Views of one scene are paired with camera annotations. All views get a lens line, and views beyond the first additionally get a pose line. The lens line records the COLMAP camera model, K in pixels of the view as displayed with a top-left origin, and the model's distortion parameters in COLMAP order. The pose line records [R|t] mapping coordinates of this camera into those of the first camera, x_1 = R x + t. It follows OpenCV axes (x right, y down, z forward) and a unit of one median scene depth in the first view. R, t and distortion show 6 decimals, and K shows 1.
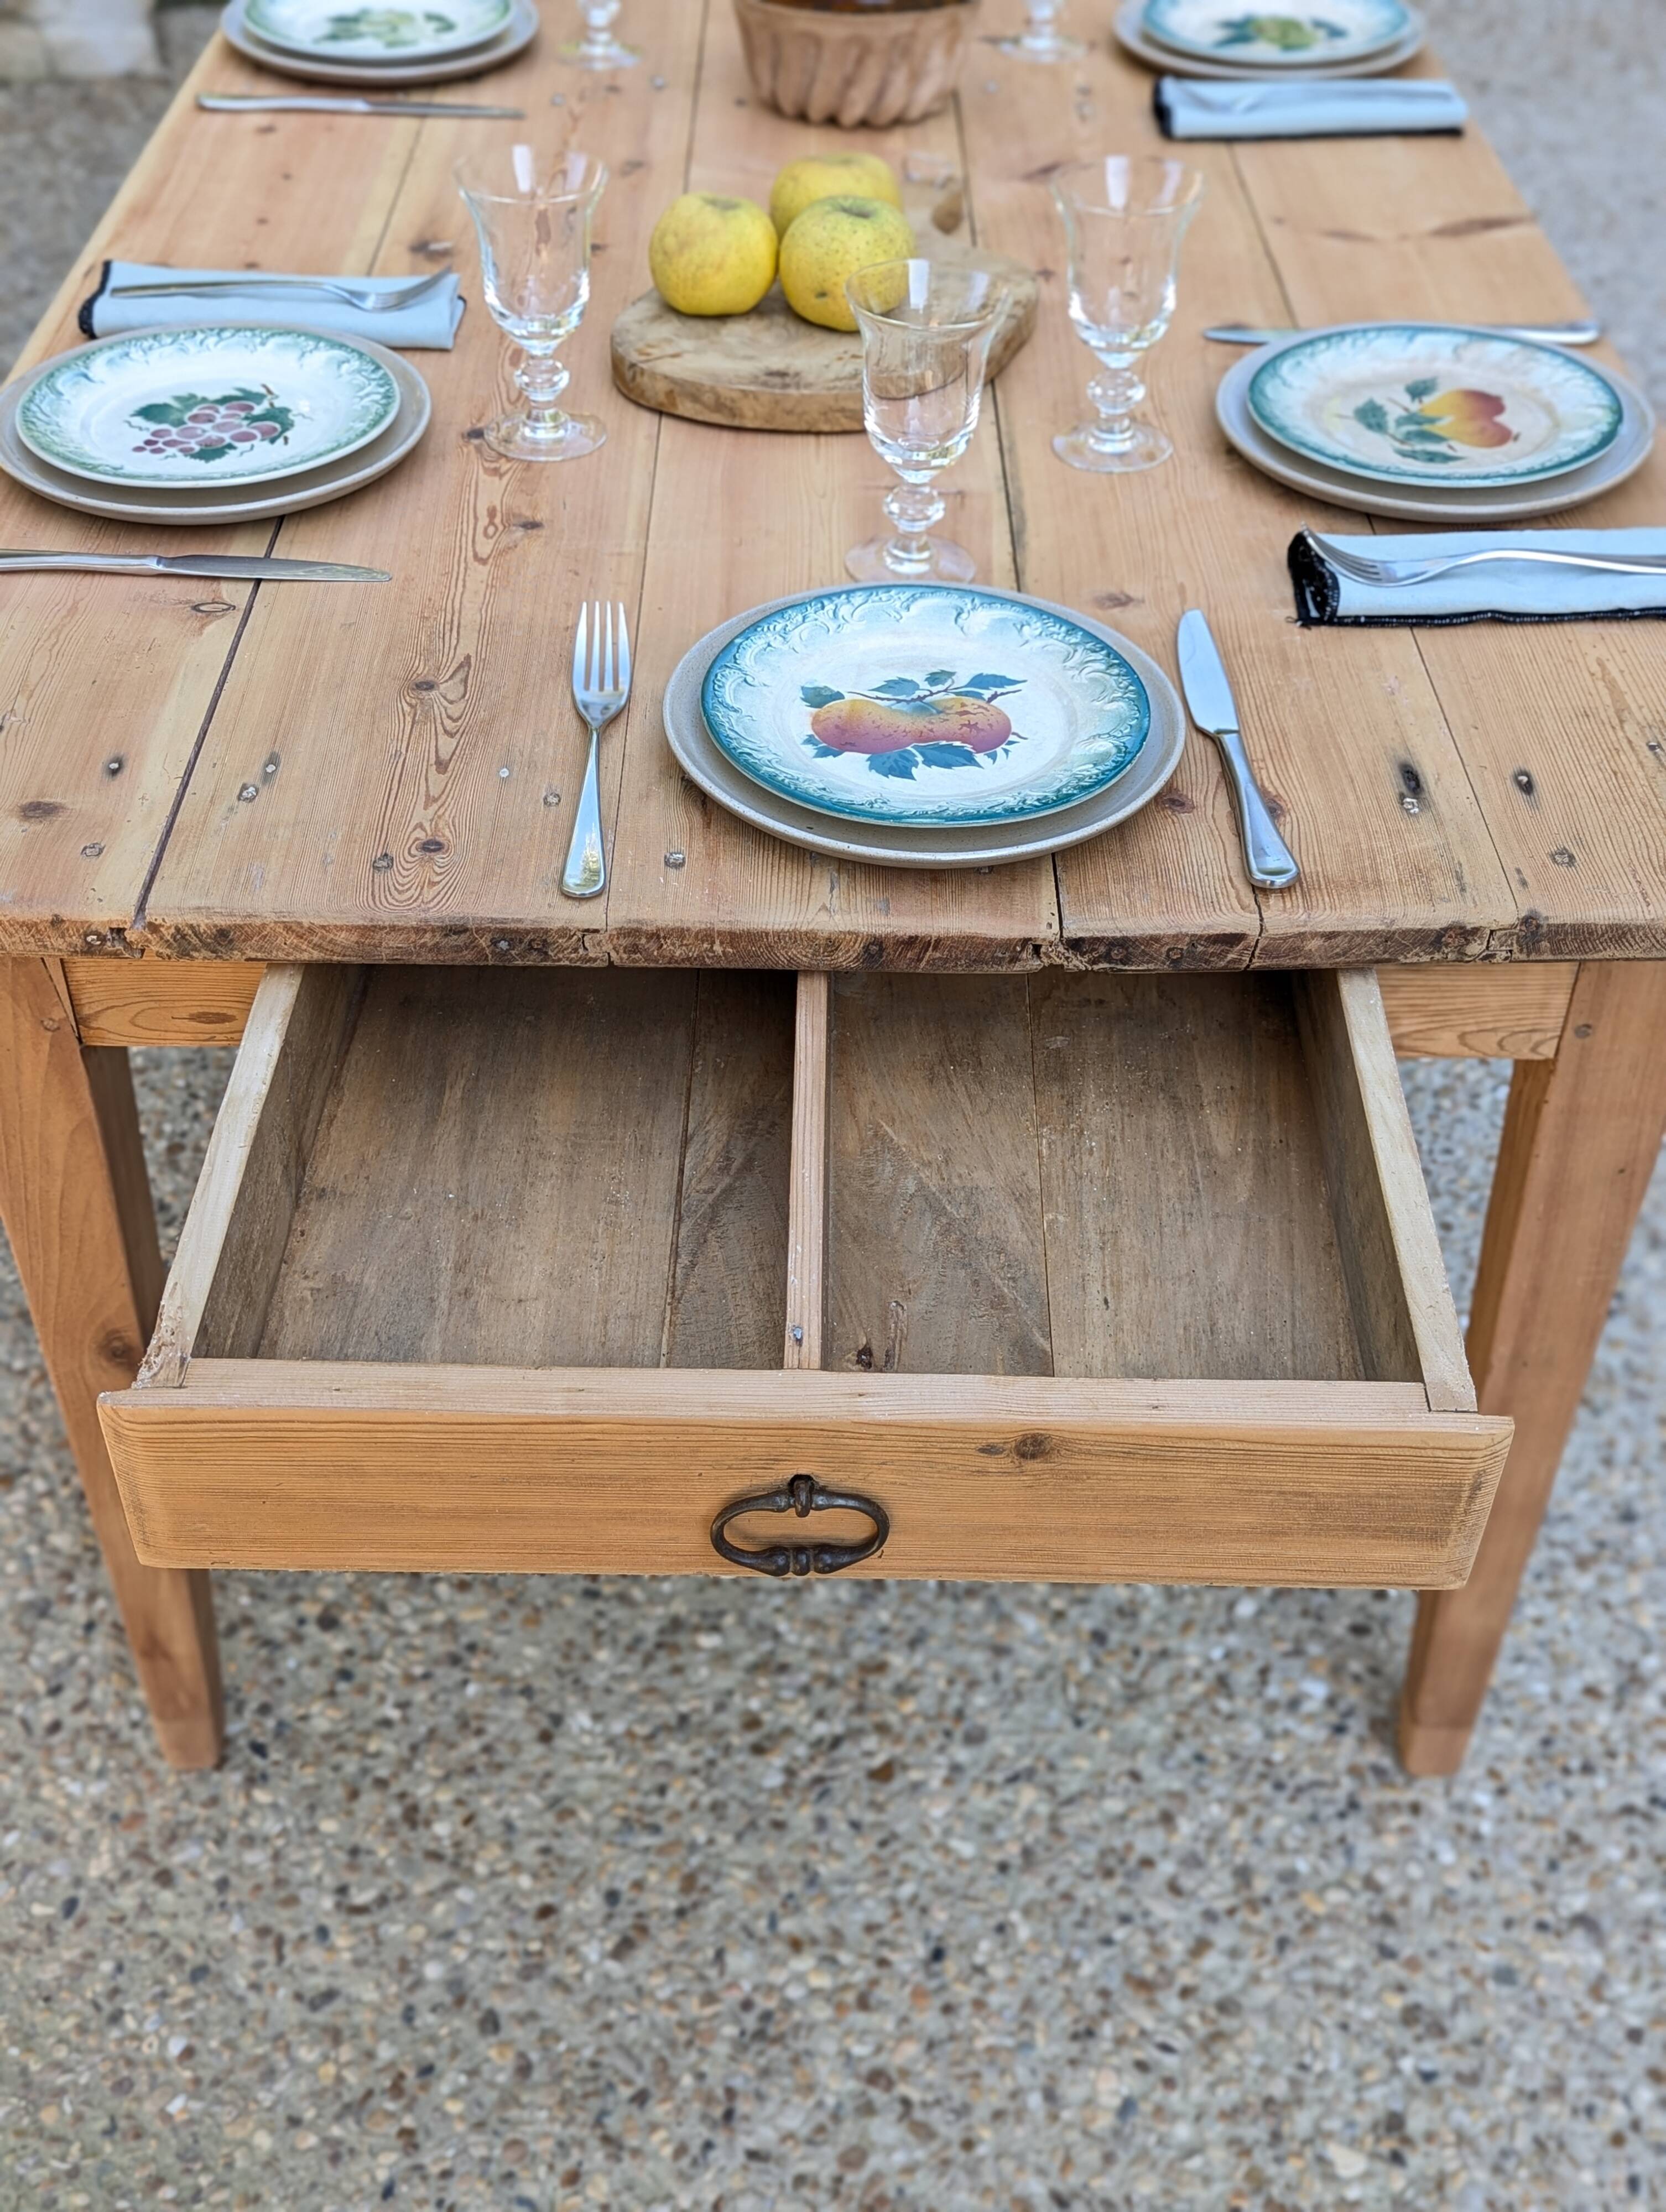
lens RADIAL K [[2370.8, 0, 829.5], [0, 2370.8, 1105.4], [0, 0, 1]] dist [0.084961, -0.125480]
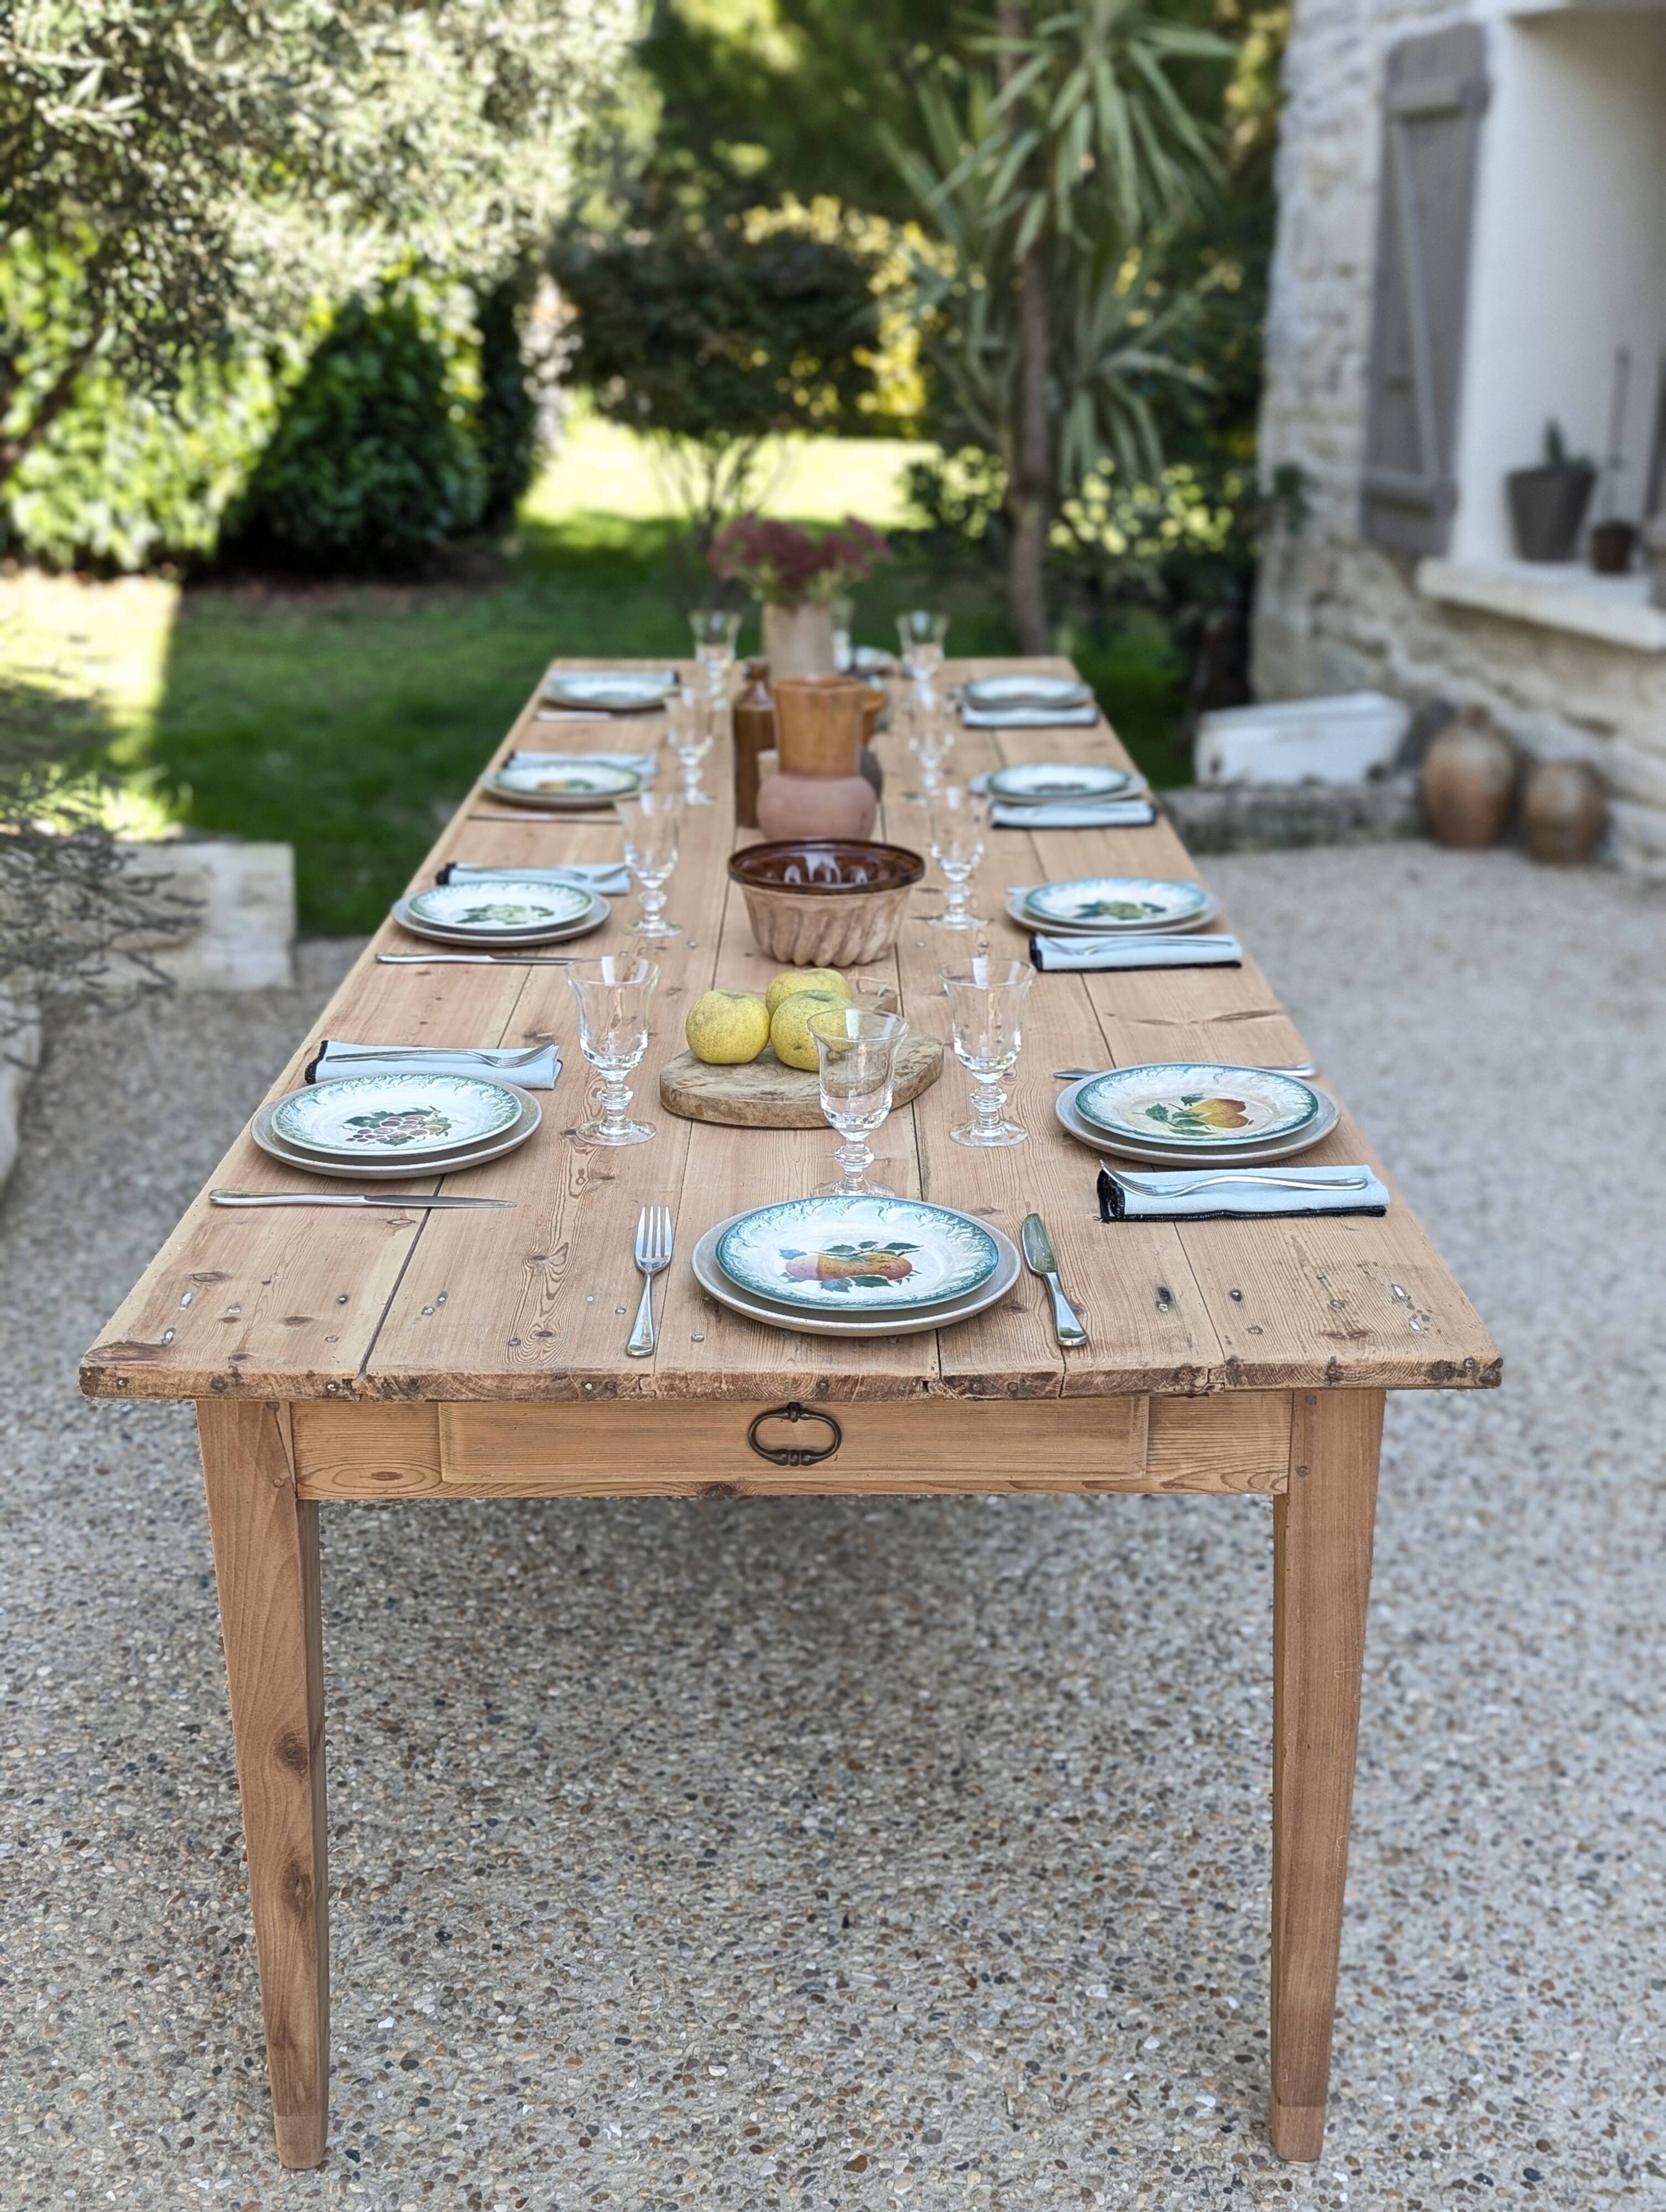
lens RADIAL K [[2371.3, 0, 851.2], [0, 2371.3, 1119.3], [0, 0, 1]] dist [0.060348, -0.021644]
pose [[0.999902, -0.013737, 0.002551, 0.024707], [0.013742, 0.933934, -0.357181, 0.228744], [0.002524, 0.357182, 0.934032, -0.371902]]
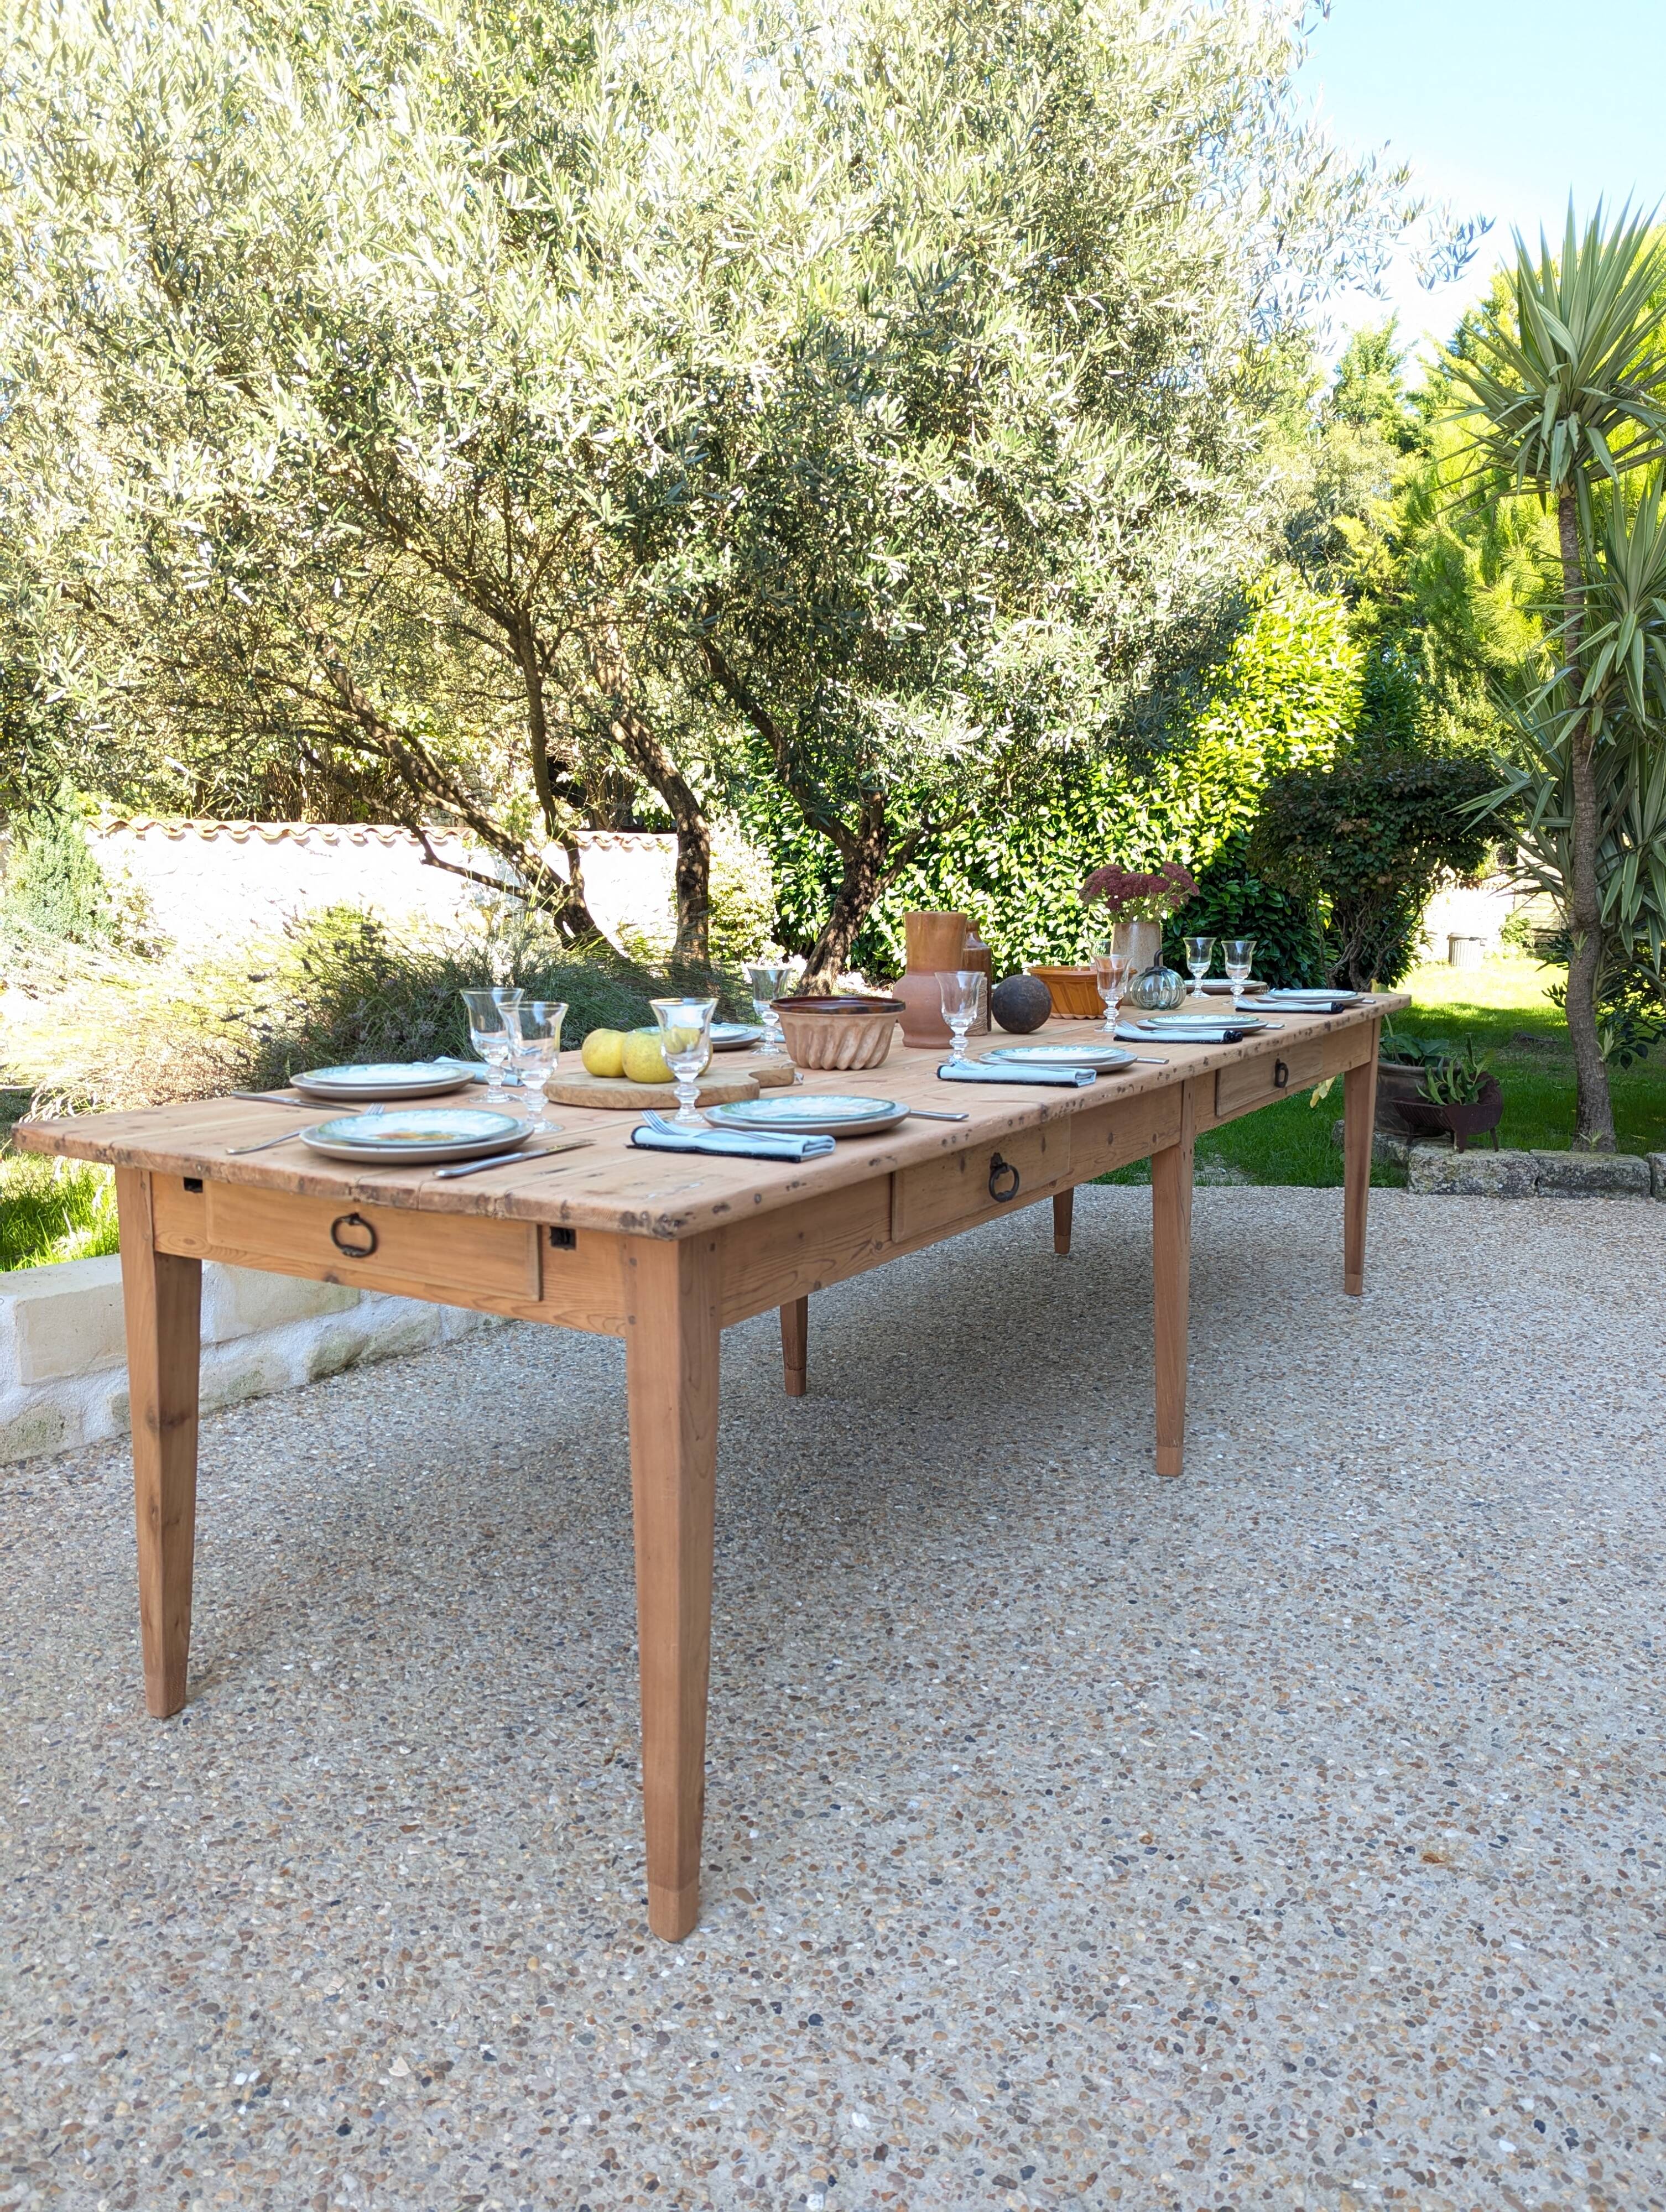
lens RADIAL K [[1541.7, 0, 838.2], [0, 1541.7, 1106.3], [0, 0, 1]] dist [0.074162, -0.064827]
pose [[0.850070, 0.061439, -0.523074, 0.872184], [-0.333837, 0.831021, -0.444924, 0.259649], [0.407349, 0.552838, 0.726937, 0.036310]]
